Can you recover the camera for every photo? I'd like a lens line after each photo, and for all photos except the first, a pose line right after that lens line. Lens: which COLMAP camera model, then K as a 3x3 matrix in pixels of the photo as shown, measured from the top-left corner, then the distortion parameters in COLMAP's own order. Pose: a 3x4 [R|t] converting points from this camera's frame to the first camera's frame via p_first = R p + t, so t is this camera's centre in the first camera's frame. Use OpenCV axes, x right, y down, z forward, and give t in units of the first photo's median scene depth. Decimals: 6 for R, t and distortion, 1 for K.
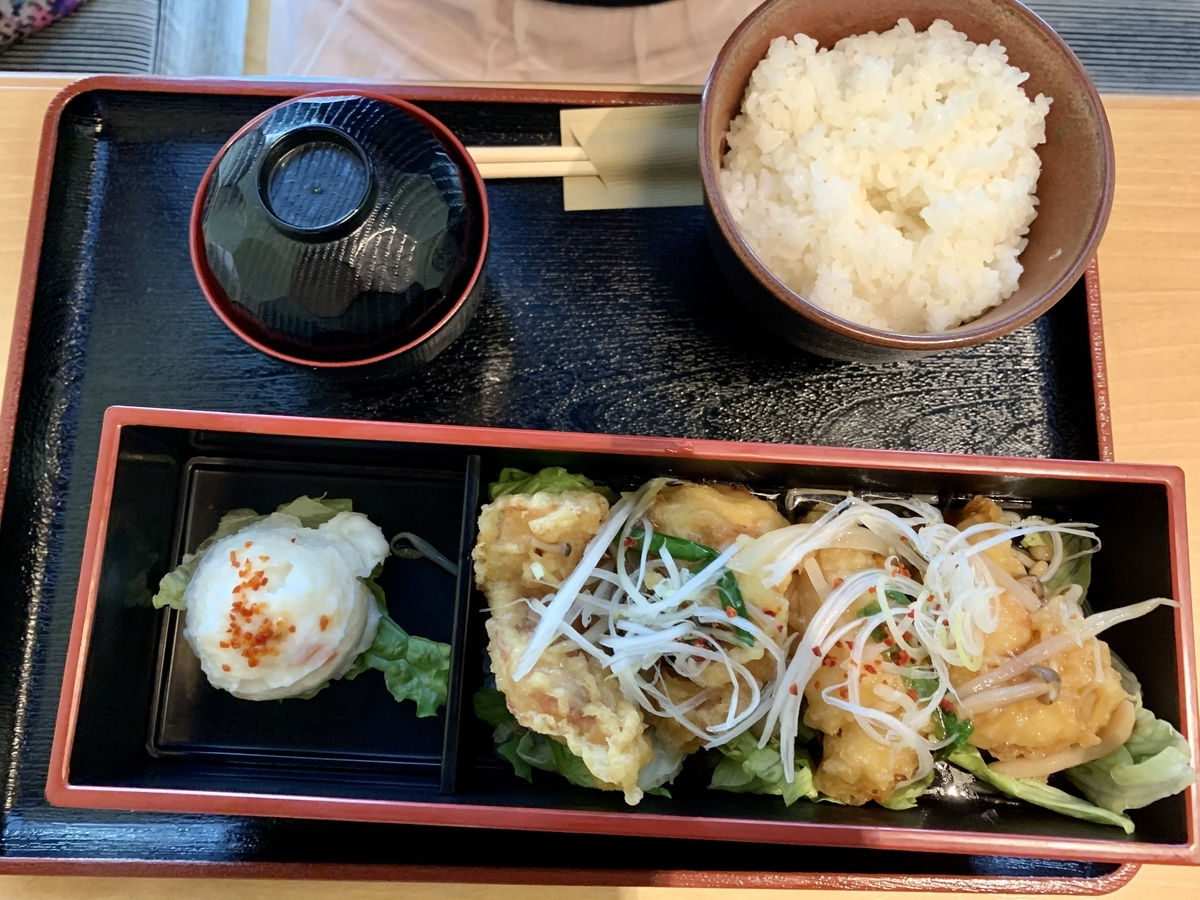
lens RADIAL K [[905.1, 0, 600.0], [0, 905.1, 450.0], [0, 0, 1]] dist [-0.006364, -0.000277]
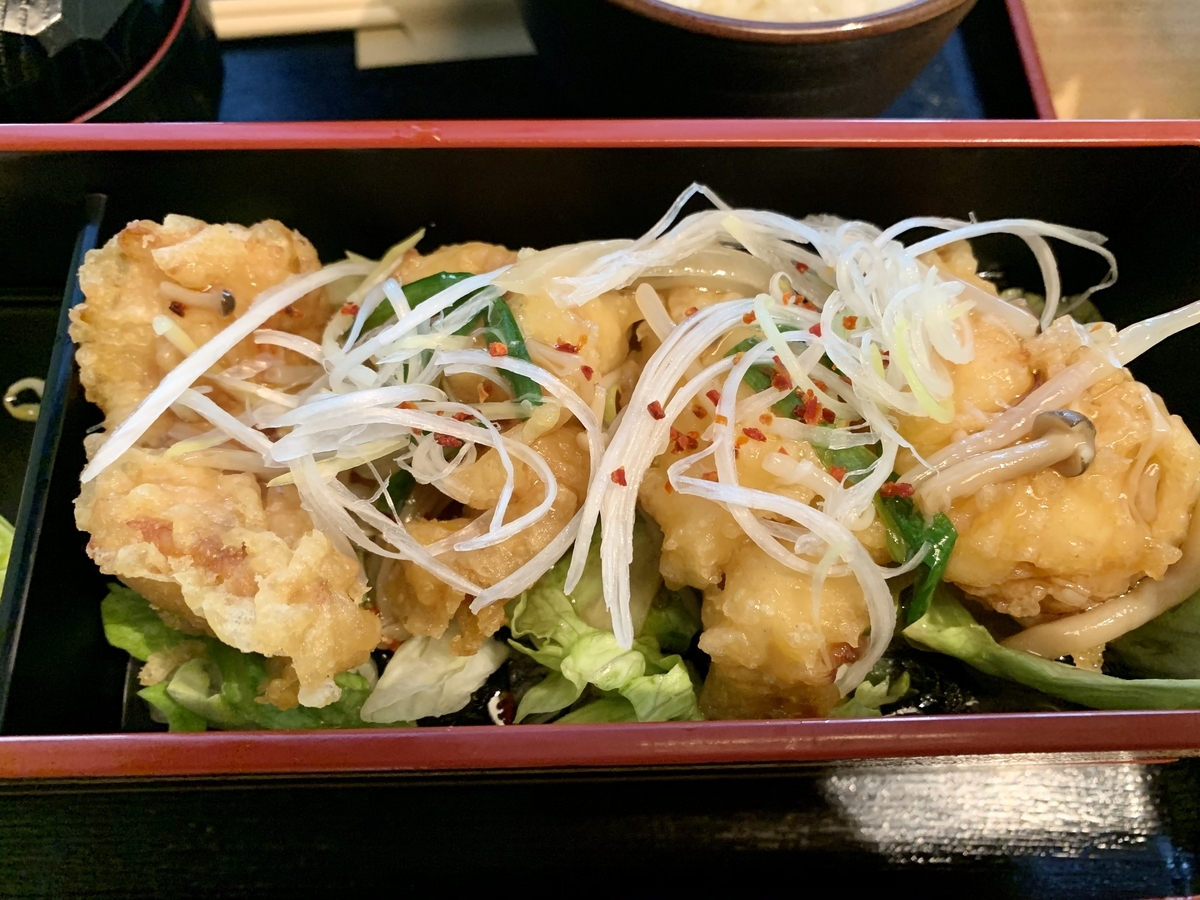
lens RADIAL K [[950.9, 0, 600.0], [0, 950.9, 450.0], [0, 0, 1]] dist [0.067681, -0.179602]
pose [[0.996495, -0.073348, 0.040212, 0.178899], [0.079318, 0.981225, -0.175804, 0.345984], [-0.026563, 0.178377, 0.983604, 0.425705]]
